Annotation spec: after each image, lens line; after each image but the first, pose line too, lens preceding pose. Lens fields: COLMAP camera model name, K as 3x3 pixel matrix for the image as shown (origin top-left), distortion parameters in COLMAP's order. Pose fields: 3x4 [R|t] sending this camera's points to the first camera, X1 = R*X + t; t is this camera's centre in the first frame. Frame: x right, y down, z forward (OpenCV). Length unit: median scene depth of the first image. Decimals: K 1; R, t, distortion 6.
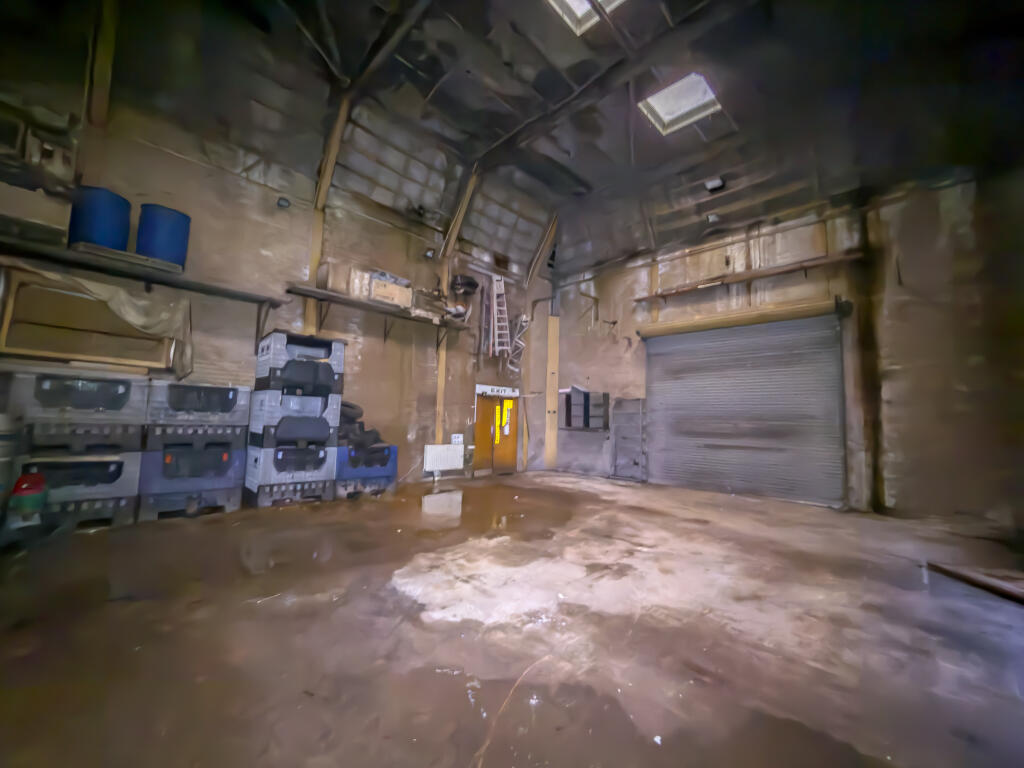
lens RADIAL K [[414.8, 0, 508.7], [0, 414.8, 384.7], [0, 0, 1]] dist [-0.001350, 0.000183]
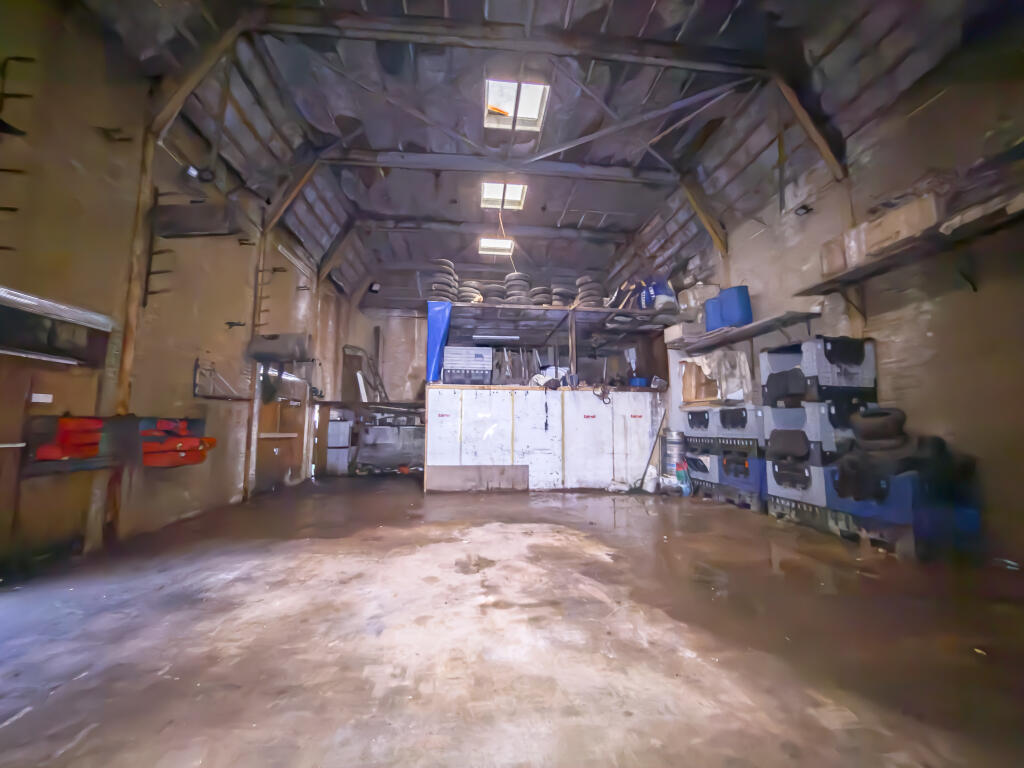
lens RADIAL K [[414.8, 0, 508.7], [0, 414.8, 384.7], [0, 0, 1]] dist [-0.001350, 0.000183]
pose [[-0.646642, -0.113291, -0.754334, 0.913757], [0.040063, 0.982500, -0.181901, 0.172731], [0.761741, -0.147846, -0.630787, 1.596988]]
